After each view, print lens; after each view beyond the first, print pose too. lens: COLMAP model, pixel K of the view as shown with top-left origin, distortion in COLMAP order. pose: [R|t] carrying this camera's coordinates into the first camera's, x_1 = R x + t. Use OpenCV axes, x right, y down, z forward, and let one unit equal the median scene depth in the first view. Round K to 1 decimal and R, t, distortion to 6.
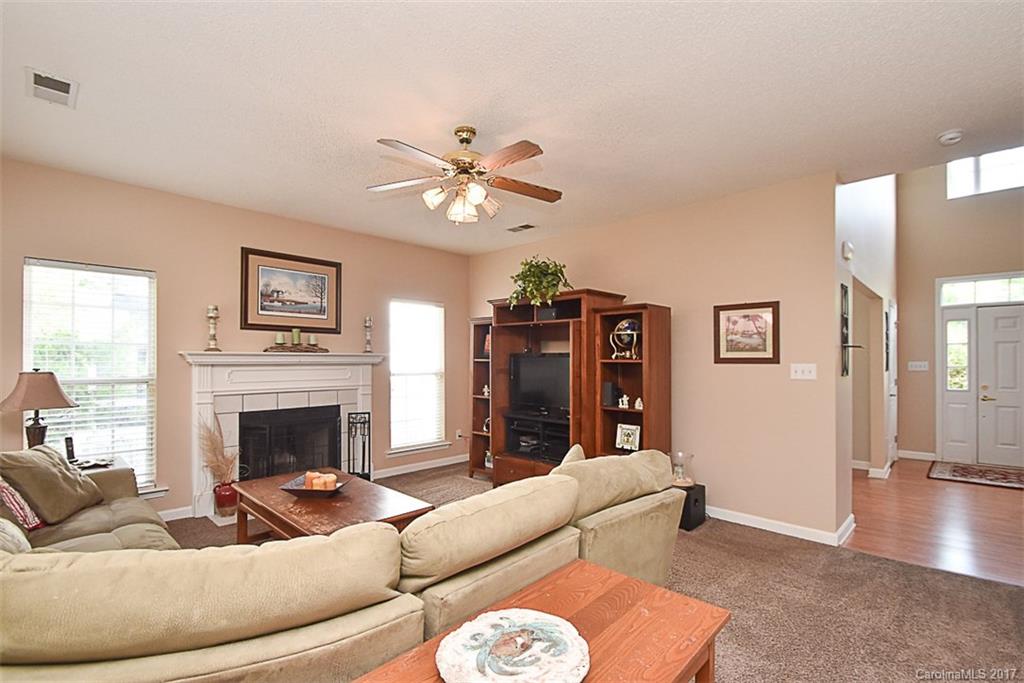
lens RADIAL K [[461.5, 0, 513.2], [0, 461.5, 357.9], [0, 0, 1]] dist [0.000266, -0.000009]
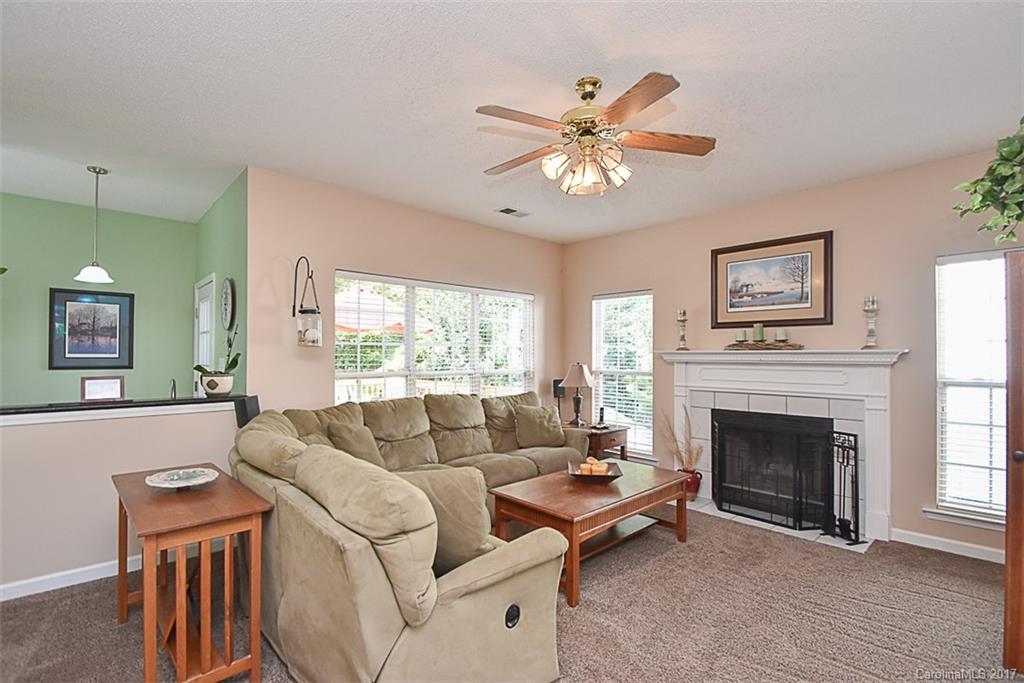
lens RADIAL K [[470.6, 0, 508.6], [0, 470.6, 346.1], [0, 0, 1]] dist [0.002369, 0.000345]
pose [[-0.051992, -0.024735, -0.998341, 0.895408], [-0.000595, 0.999694, -0.024738, 0.006124], [0.998647, -0.000692, -0.051991, 1.087383]]
